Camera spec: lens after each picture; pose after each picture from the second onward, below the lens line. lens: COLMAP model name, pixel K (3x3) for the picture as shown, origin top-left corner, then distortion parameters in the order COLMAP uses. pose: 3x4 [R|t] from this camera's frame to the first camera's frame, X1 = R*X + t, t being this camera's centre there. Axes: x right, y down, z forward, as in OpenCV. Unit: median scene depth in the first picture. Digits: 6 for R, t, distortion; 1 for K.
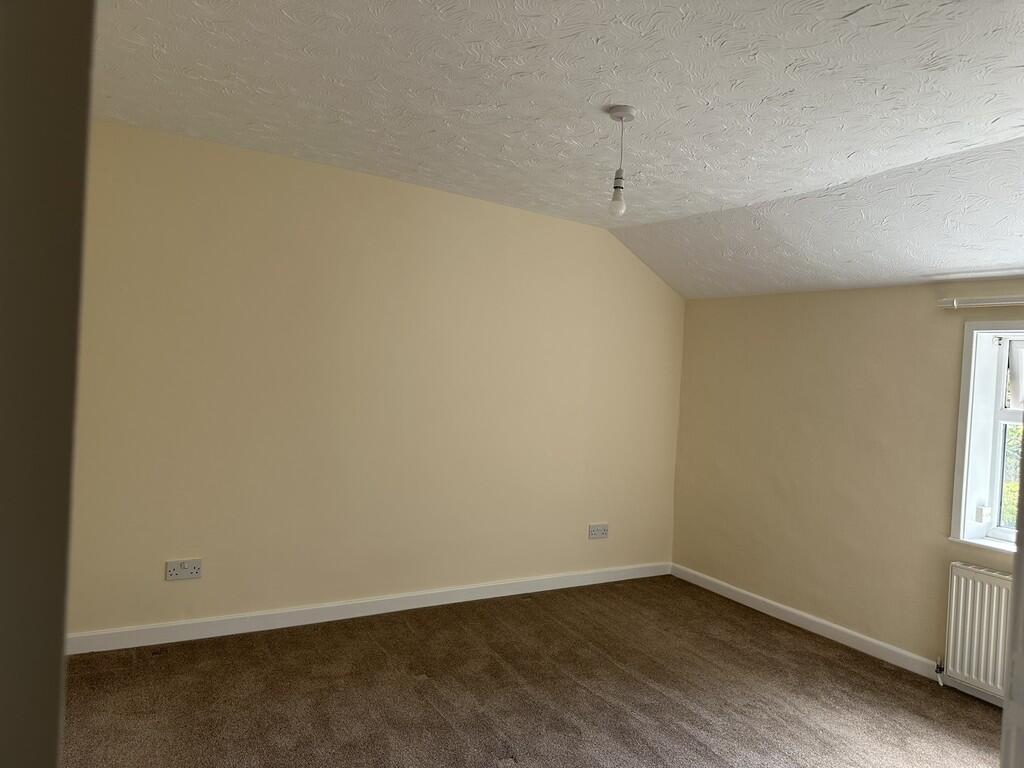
lens RADIAL K [[724.1, 0, 502.8], [0, 724.1, 378.6], [0, 0, 1]] dist [0.106886, -0.132658]
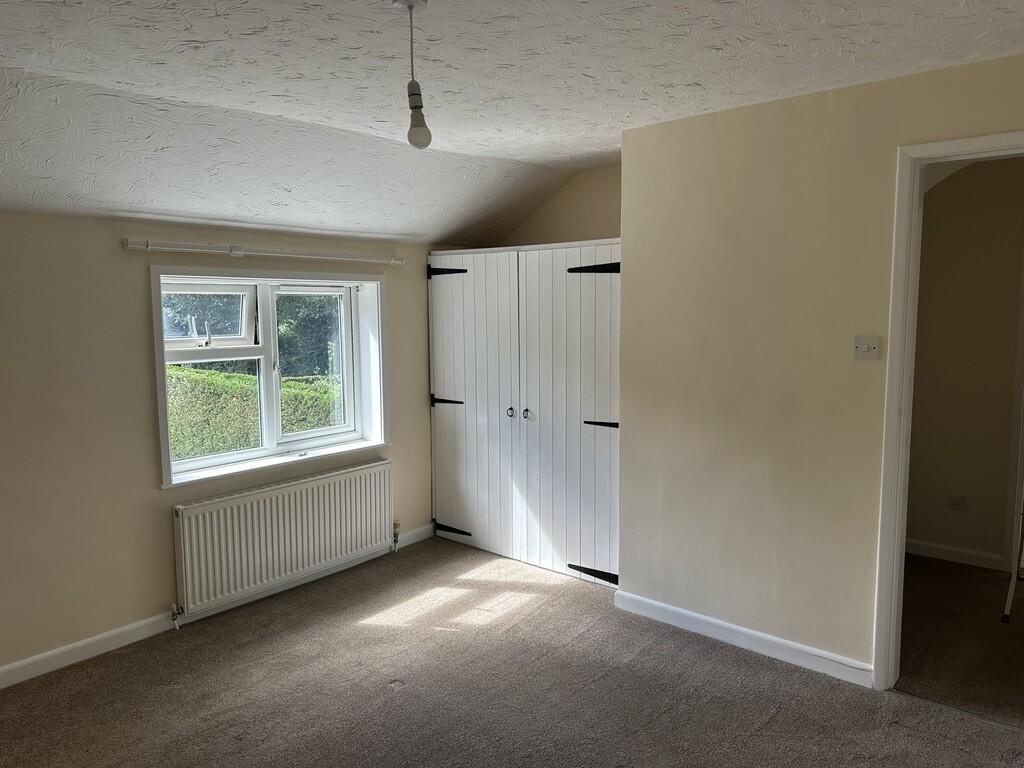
lens RADIAL K [[724.1, 0, 502.8], [0, 724.1, 378.6], [0, 0, 1]] dist [0.106886, -0.132658]
pose [[-0.341324, -0.136832, 0.929933, -0.444513], [0.018333, 0.988190, 0.152133, -0.067722], [-0.939767, 0.068975, -0.334784, 0.890900]]
